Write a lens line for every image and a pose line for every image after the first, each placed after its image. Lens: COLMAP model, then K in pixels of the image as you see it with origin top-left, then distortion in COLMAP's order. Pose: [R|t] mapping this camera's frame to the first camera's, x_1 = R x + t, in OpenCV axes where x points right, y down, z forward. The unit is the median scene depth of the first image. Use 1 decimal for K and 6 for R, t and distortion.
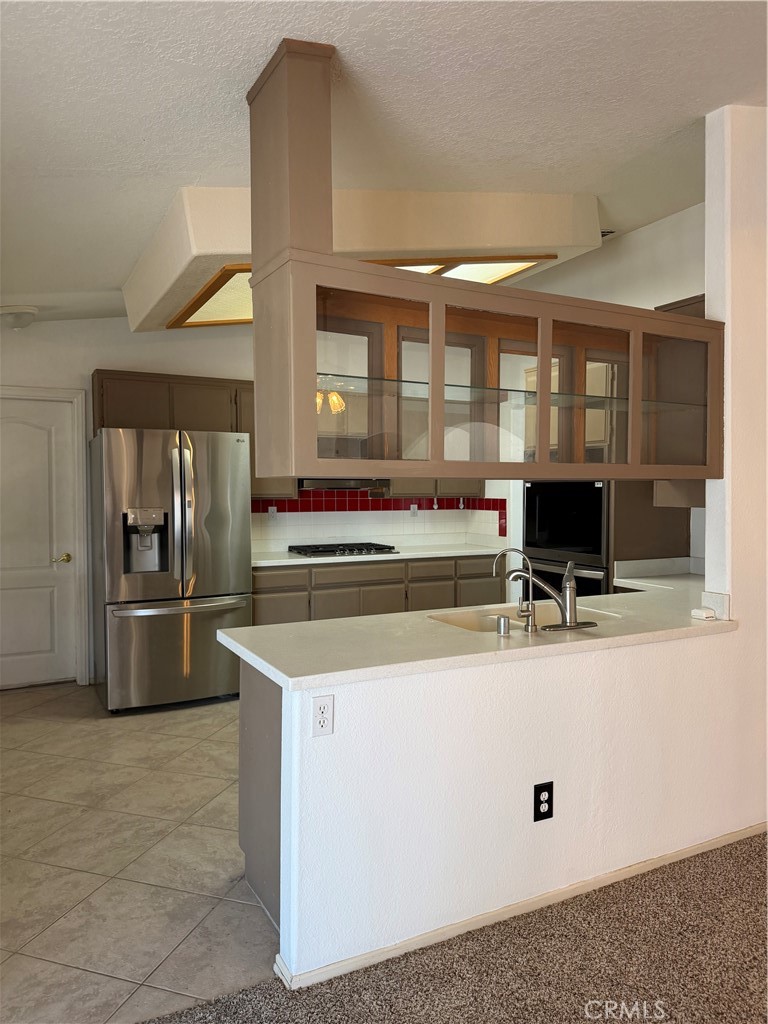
lens RADIAL K [[721.2, 0, 392.0], [0, 721.2, 511.6], [0, 0, 1]] dist [0.001682, -0.040204]
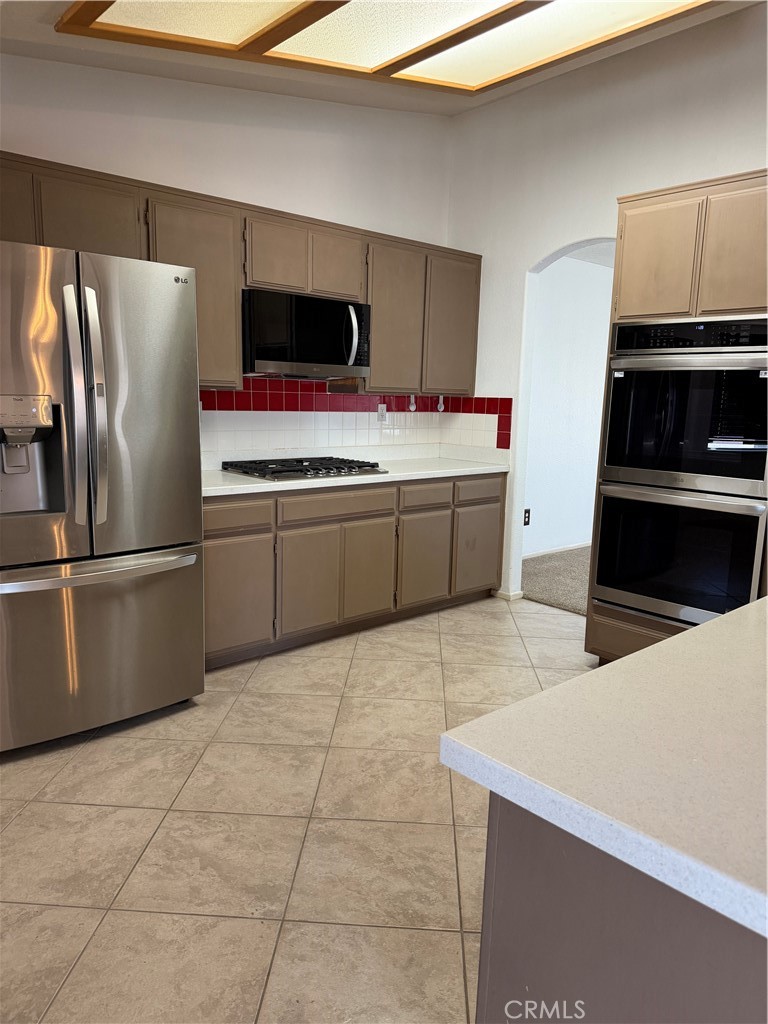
lens RADIAL K [[720.8, 0, 381.9], [0, 720.8, 525.8], [0, 0, 1]] dist [0.063421, -0.097174]
pose [[0.971351, -0.018544, 0.236927, -0.193217], [-0.016629, 0.989204, 0.145600, 0.007478], [-0.237069, -0.145368, 0.960555, 0.372712]]
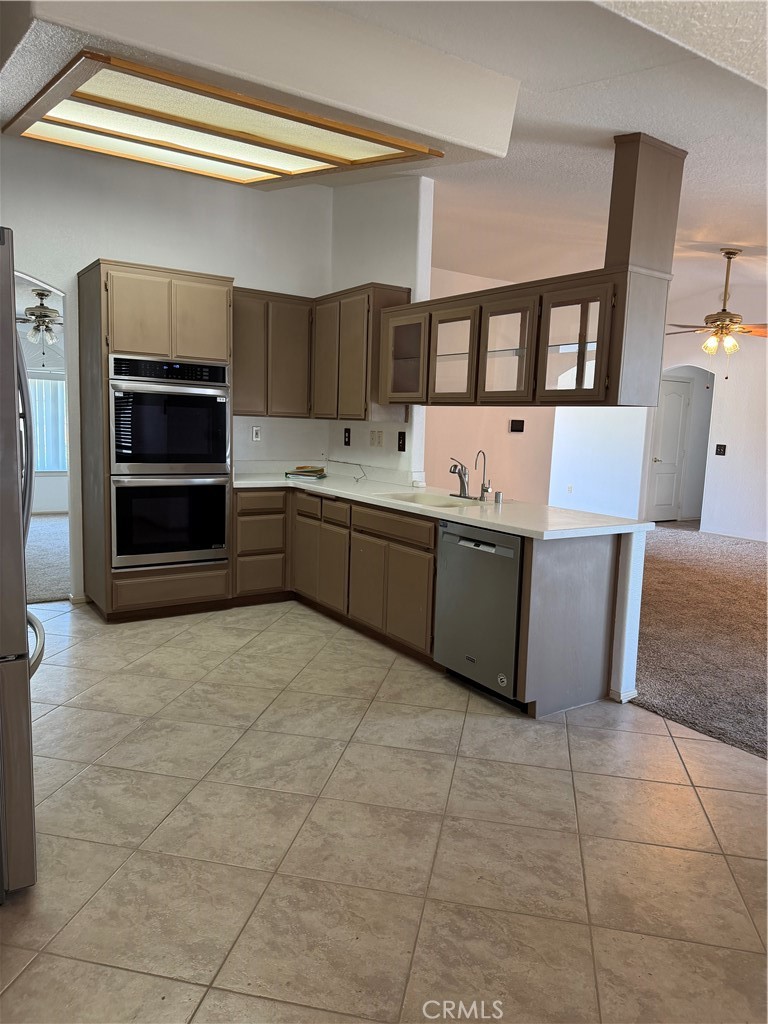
lens RADIAL K [[720.8, 0, 381.9], [0, 720.8, 525.8], [0, 0, 1]] dist [0.063421, -0.097174]
pose [[-0.090533, -0.155505, 0.983678, -0.756318], [0.001517, 0.987711, 0.156283, -0.016536], [-0.995892, 0.015641, -0.089184, 0.749621]]
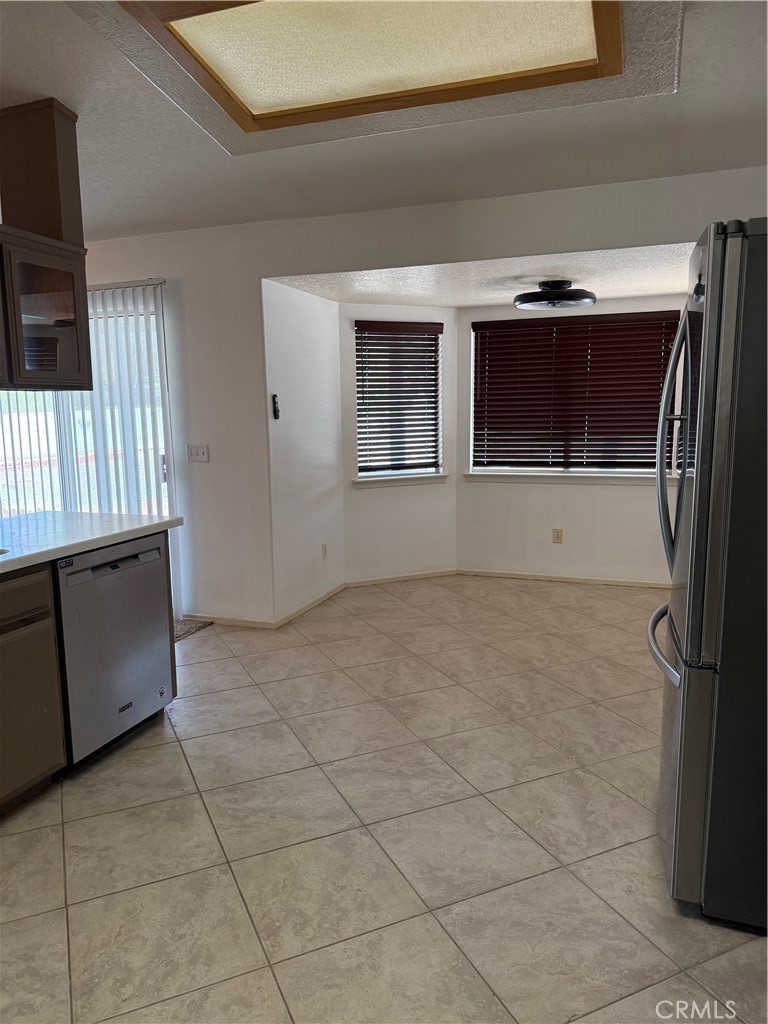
lens RADIAL K [[720.8, 0, 381.9], [0, 720.8, 525.8], [0, 0, 1]] dist [0.063421, -0.097174]
pose [[-0.747869, 0.119715, -0.652963, 0.163028], [-0.011586, 0.981102, 0.193146, -0.031814], [0.663746, 0.152013, -0.732348, 1.156620]]
